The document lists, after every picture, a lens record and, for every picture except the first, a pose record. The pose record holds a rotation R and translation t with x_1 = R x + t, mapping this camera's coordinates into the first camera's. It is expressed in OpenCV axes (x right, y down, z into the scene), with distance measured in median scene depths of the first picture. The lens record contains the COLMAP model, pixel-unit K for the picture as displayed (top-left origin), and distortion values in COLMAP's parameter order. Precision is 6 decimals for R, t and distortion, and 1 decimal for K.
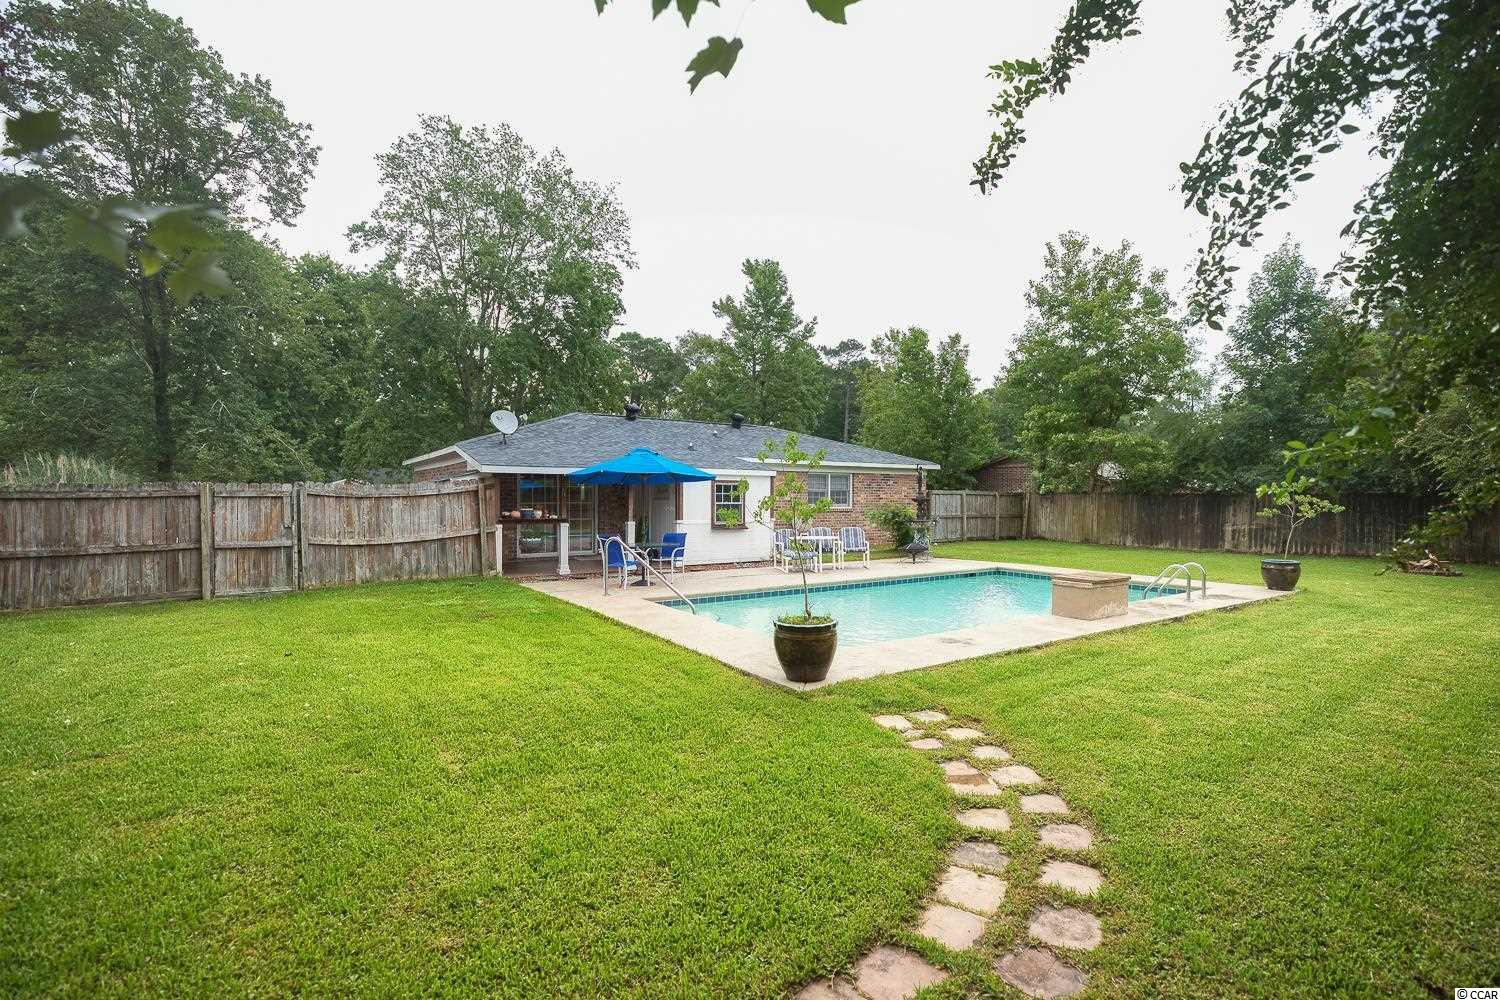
lens RADIAL K [[688.9, 0, 741.5], [0, 688.9, 495.2], [0, 0, 1]] dist [-0.026987, 0.011040]
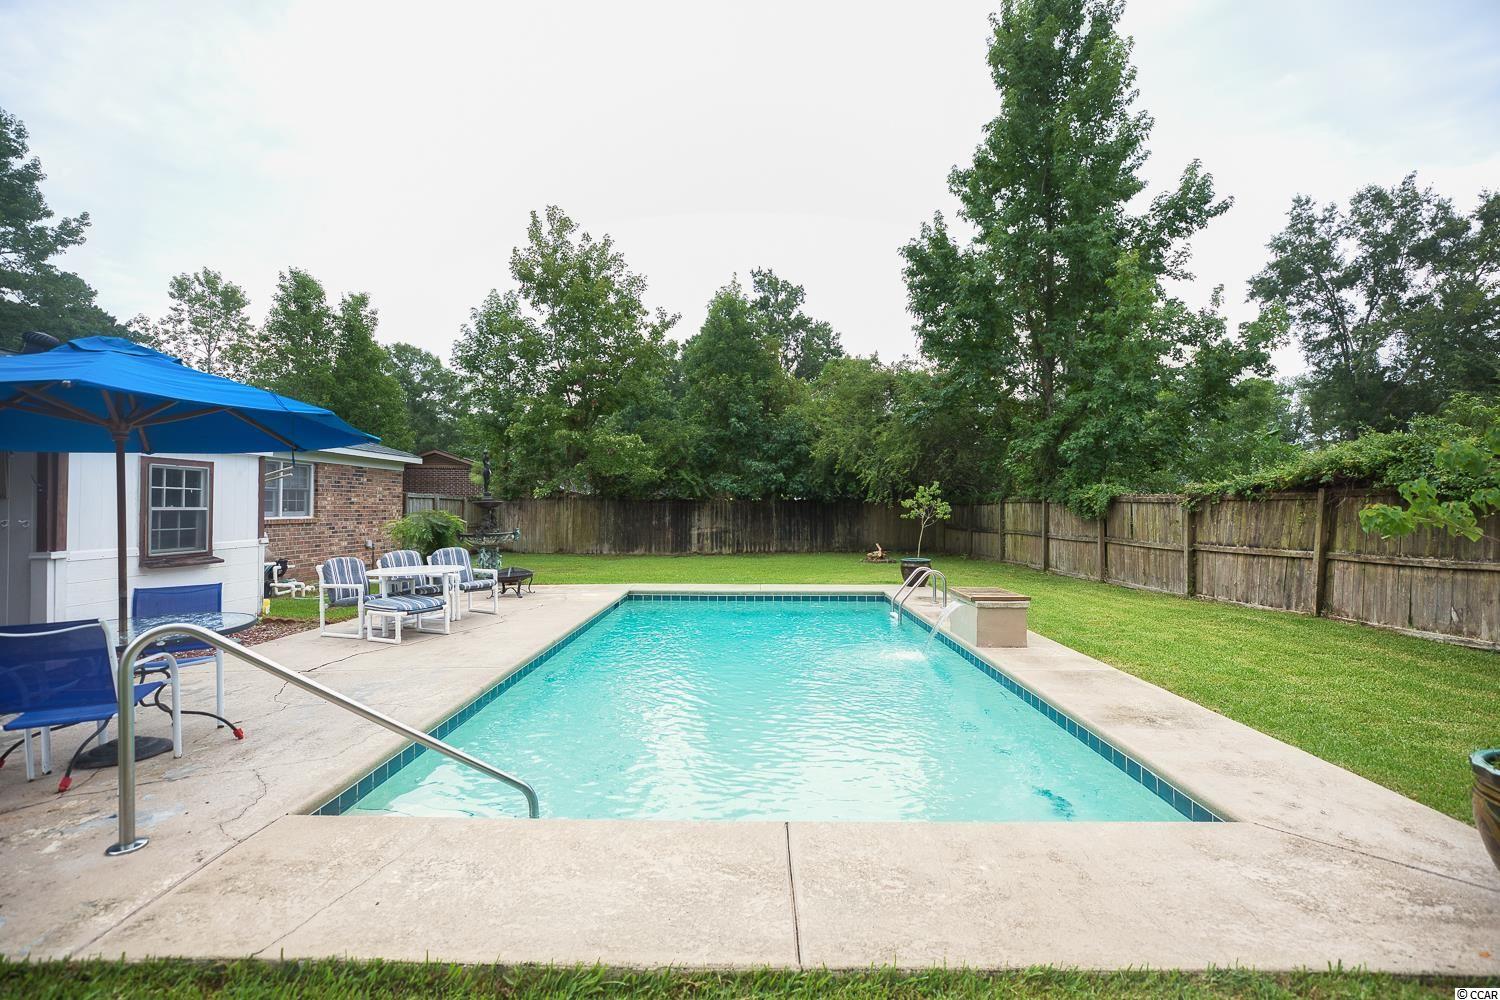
lens RADIAL K [[688.9, 0, 748.5], [0, 688.9, 498.7], [0, 0, 1]] dist [-0.026987, 0.011040]
pose [[0.554279, 0.009616, 0.832276, -0.140368], [-0.002693, 0.999949, -0.009760, 0.006388], [-0.832327, 0.003168, 0.554276, 0.333533]]
